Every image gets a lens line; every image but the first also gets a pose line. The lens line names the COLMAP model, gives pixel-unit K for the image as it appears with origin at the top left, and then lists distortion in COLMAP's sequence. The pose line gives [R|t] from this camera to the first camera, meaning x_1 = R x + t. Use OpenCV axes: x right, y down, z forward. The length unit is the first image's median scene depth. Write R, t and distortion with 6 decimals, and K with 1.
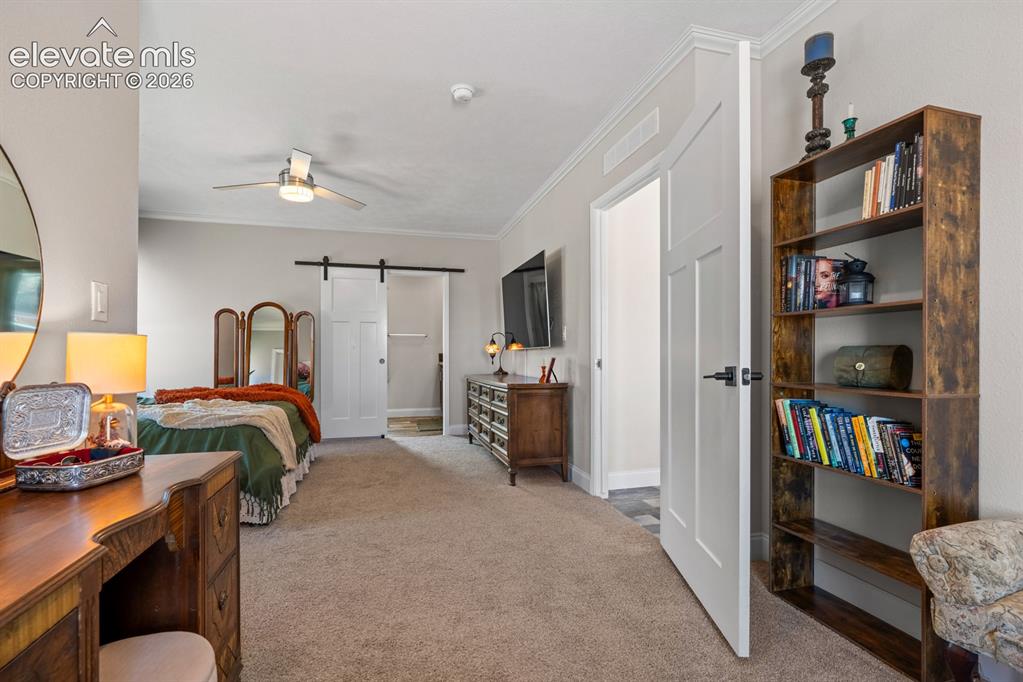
lens RADIAL K [[462.1, 0, 509.1], [0, 462.1, 349.5], [0, 0, 1]] dist [0.000065, -0.000716]
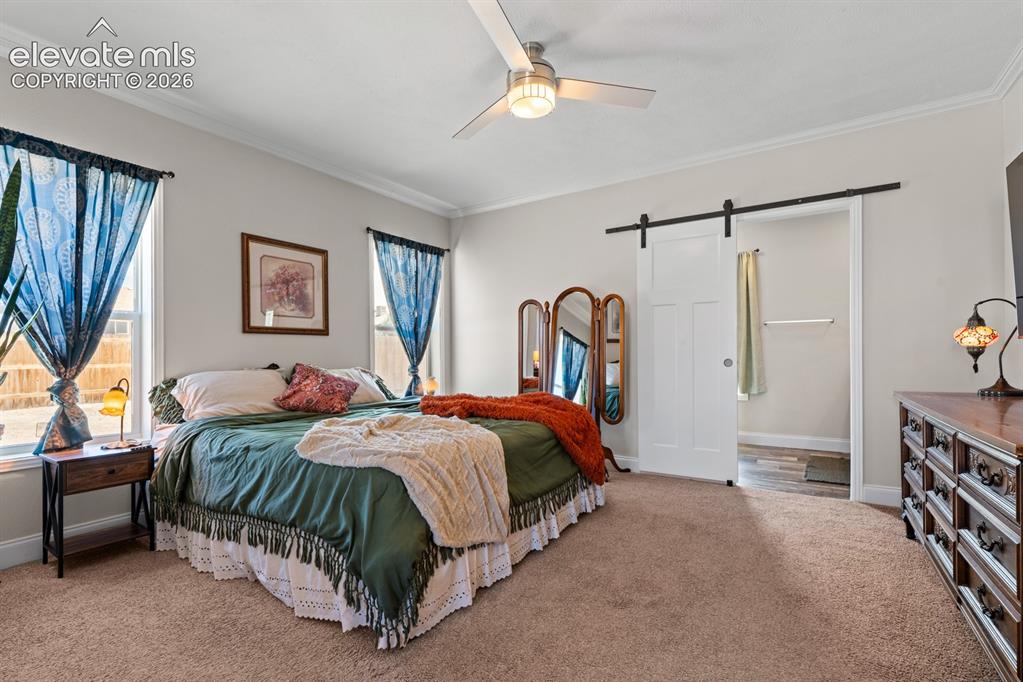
lens RADIAL K [[462.1, 0, 514.9], [0, 462.1, 357.9], [0, 0, 1]] dist [0.000065, -0.000716]
pose [[0.661947, -0.000485, -0.749551, 0.003716], [0.016298, 0.999773, 0.013746, 0.005646], [0.749374, -0.021315, 0.661804, 0.389206]]
